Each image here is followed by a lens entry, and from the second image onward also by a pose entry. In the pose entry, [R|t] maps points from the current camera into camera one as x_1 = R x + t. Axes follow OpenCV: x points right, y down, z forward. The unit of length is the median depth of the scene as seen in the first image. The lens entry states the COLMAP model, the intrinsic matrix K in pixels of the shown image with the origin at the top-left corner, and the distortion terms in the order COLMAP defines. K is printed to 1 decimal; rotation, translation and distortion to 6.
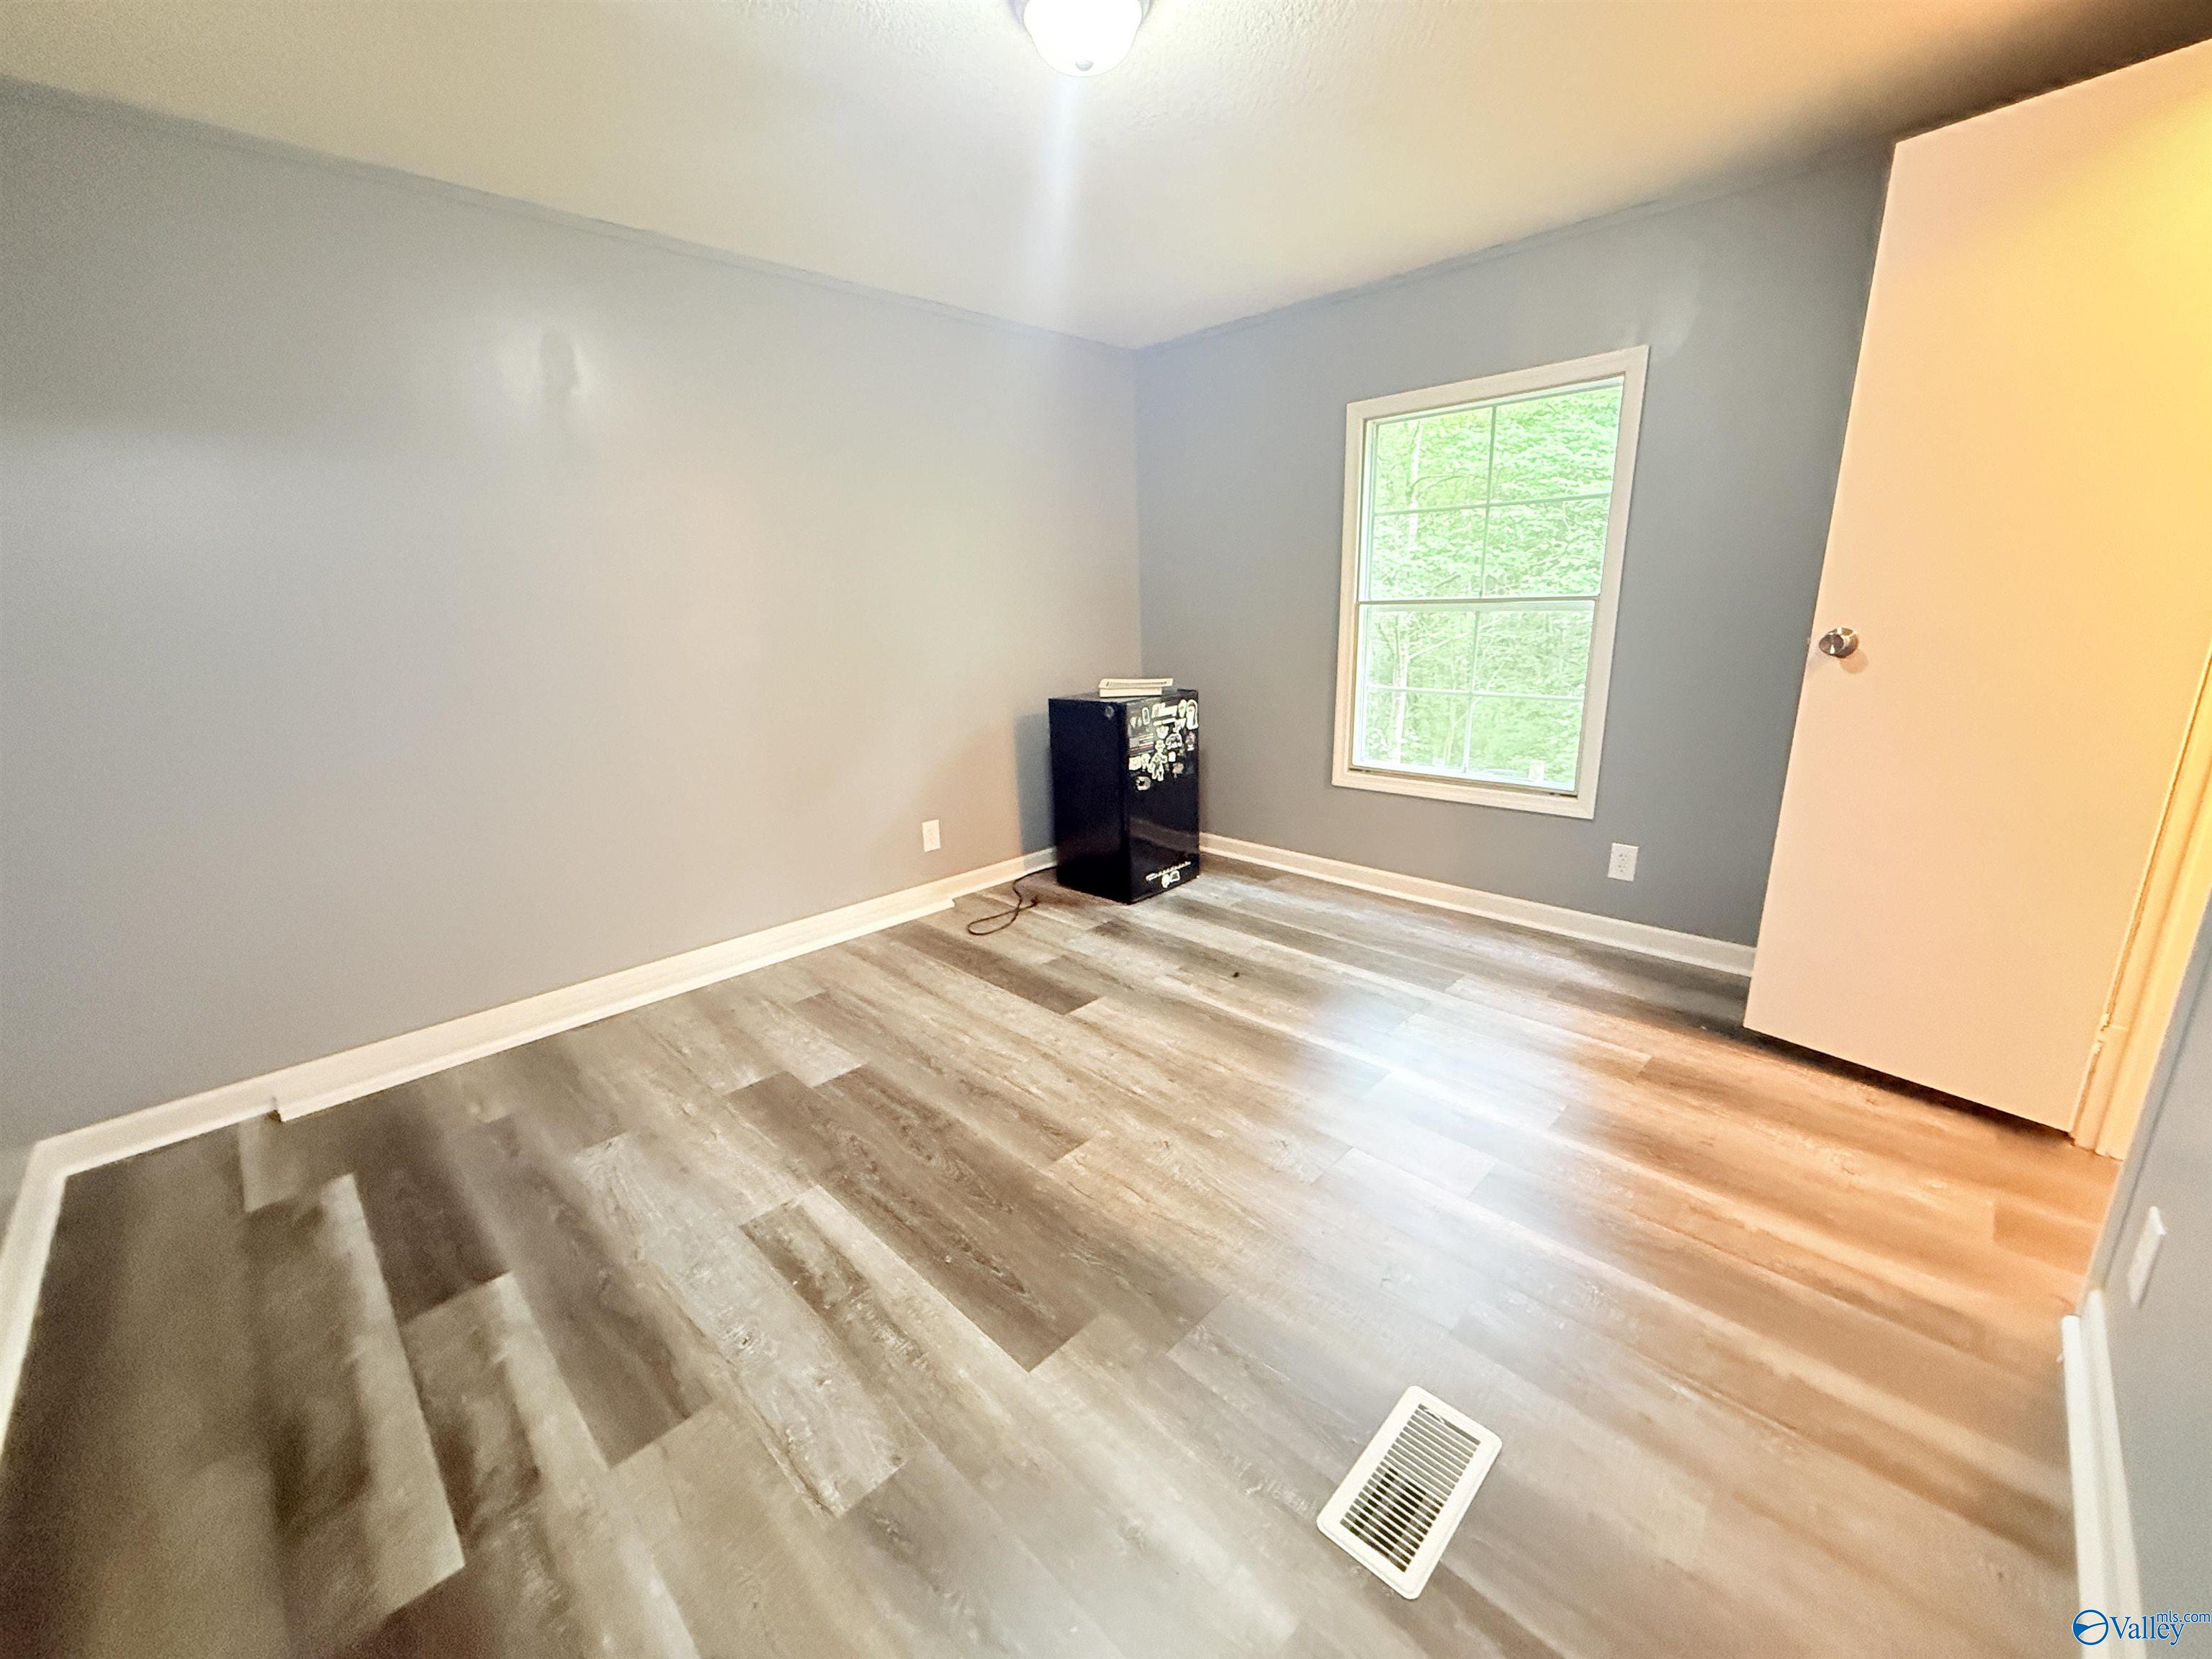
lens RADIAL K [[852.2, 0, 1102.3], [0, 852.2, 816.4], [0, 0, 1]] dist [-0.001573, -0.000142]
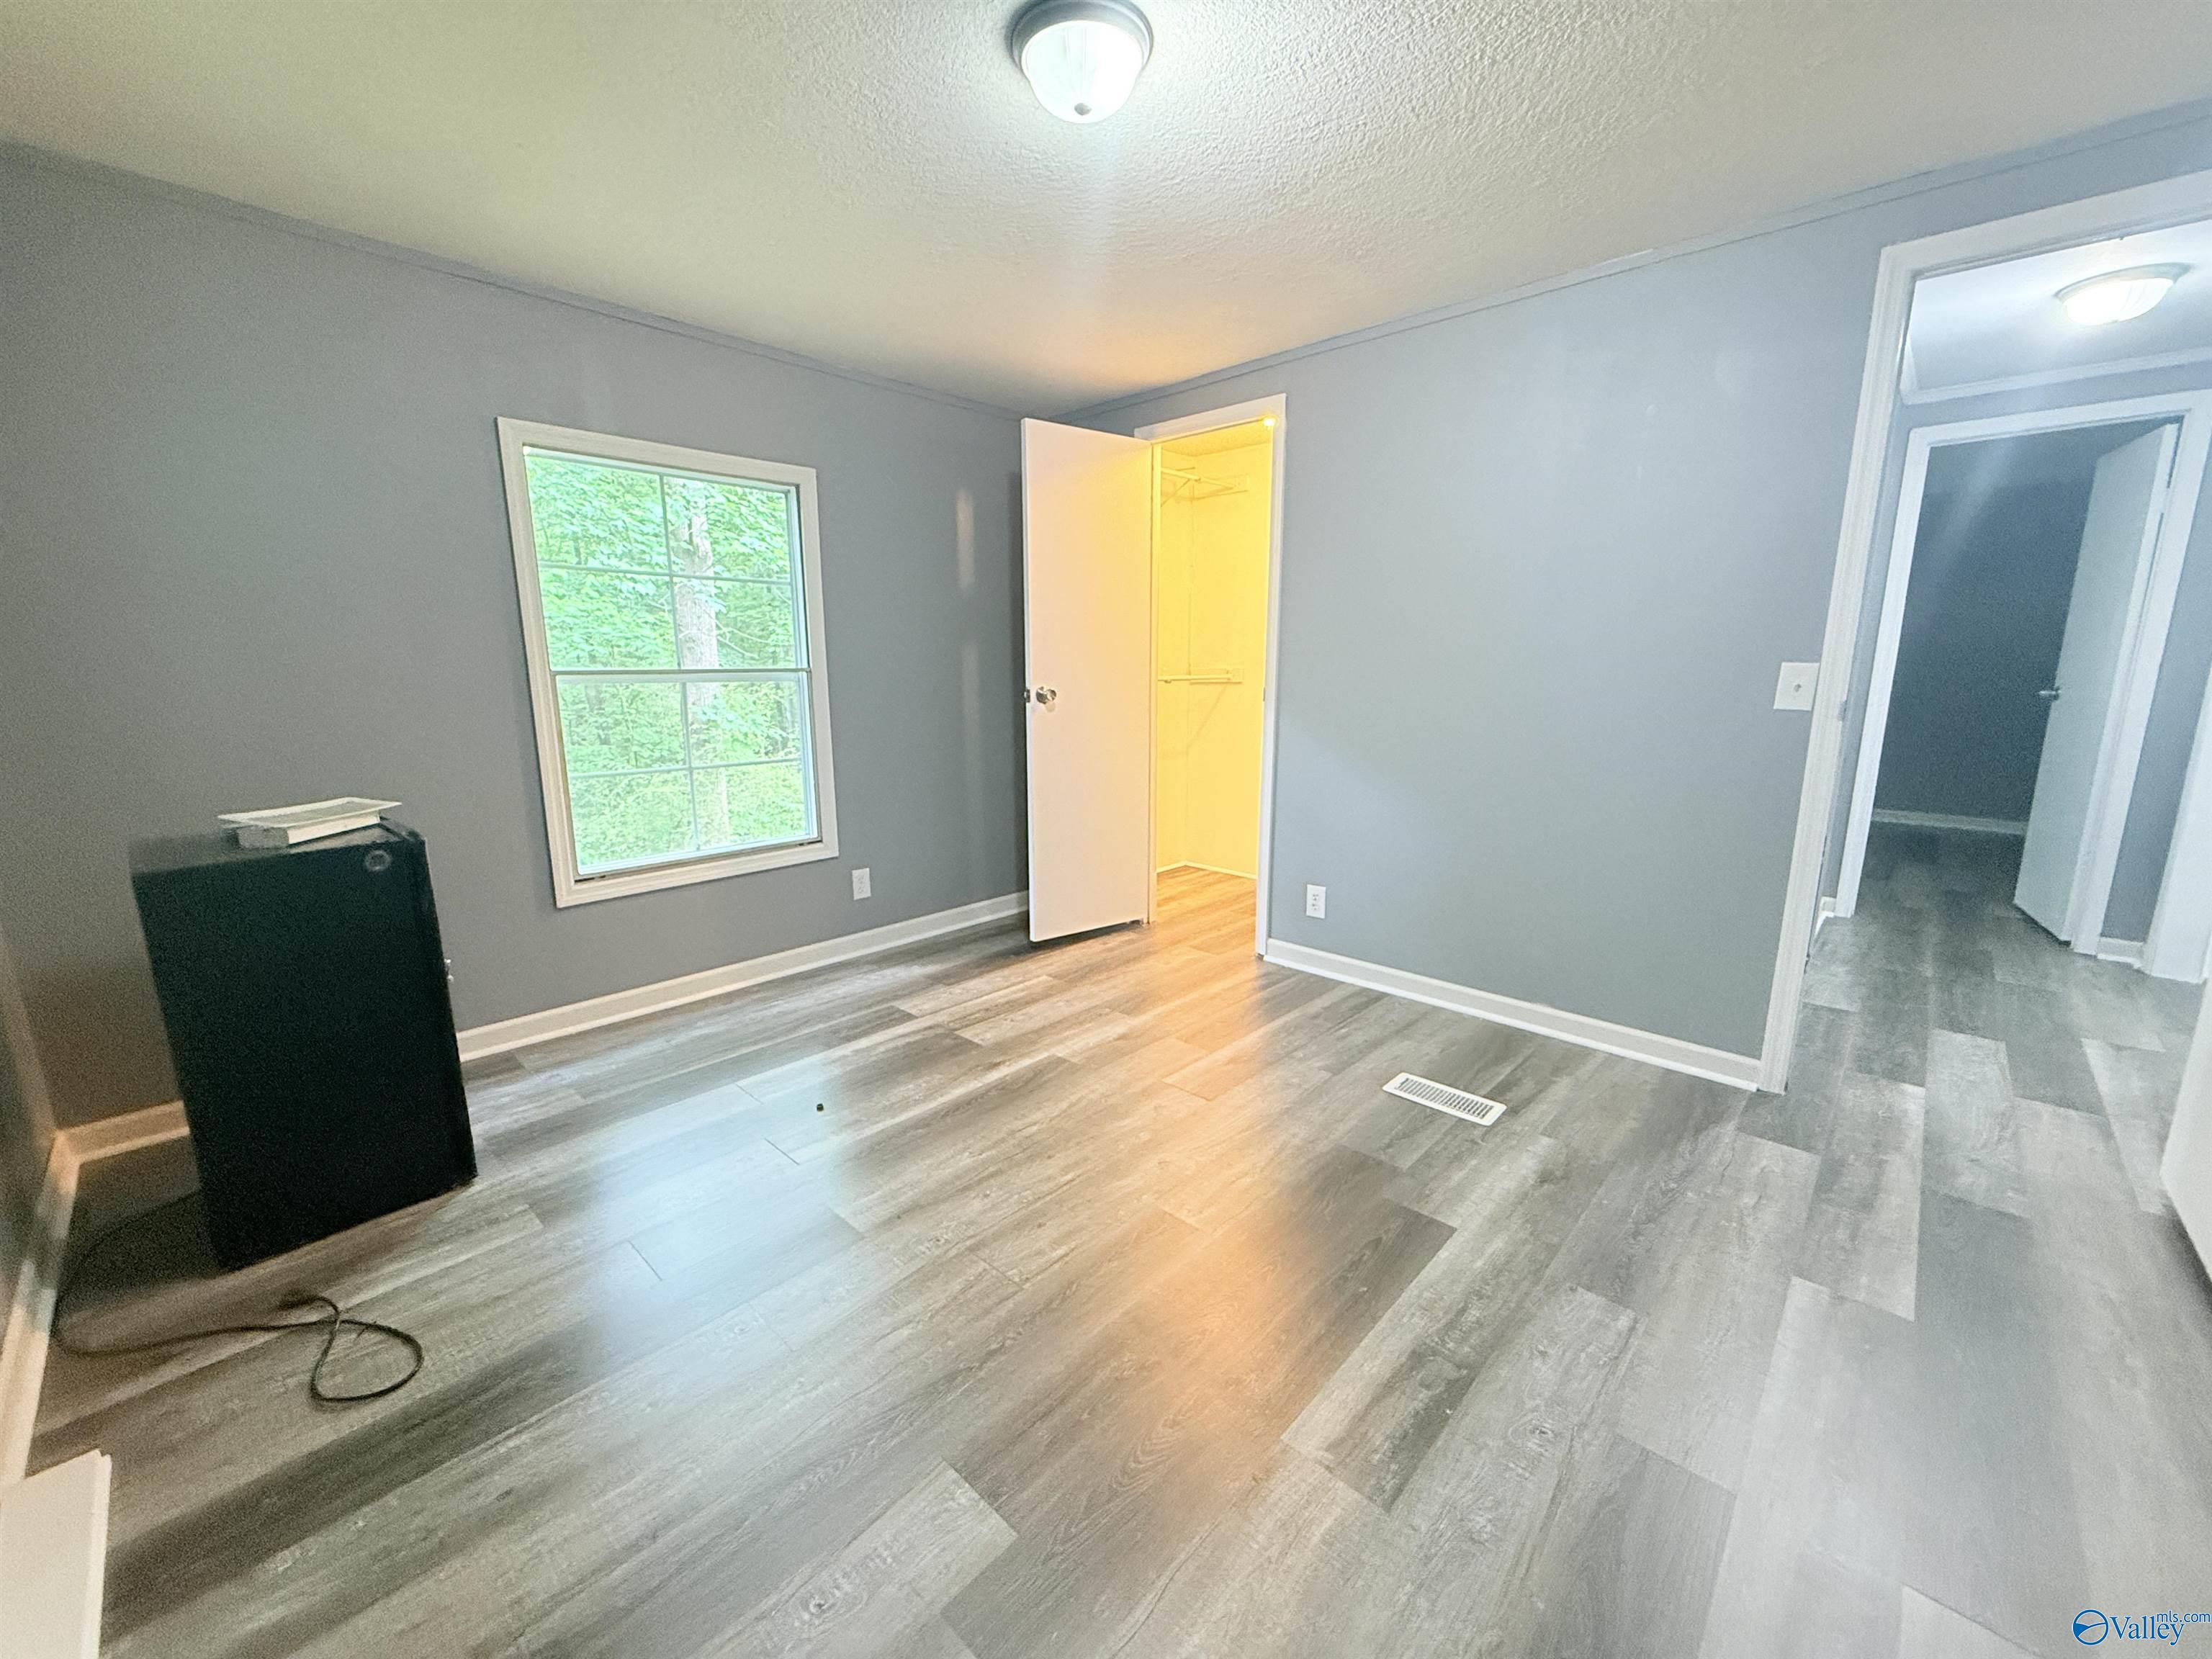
lens RADIAL K [[852.2, 0, 1102.3], [0, 852.2, 816.4], [0, 0, 1]] dist [-0.001573, -0.000142]
pose [[0.004391, -0.145761, 0.989310, -0.852234], [0.254730, 0.956847, 0.139847, -0.178369], [-0.967002, 0.251392, 0.041331, 0.872966]]
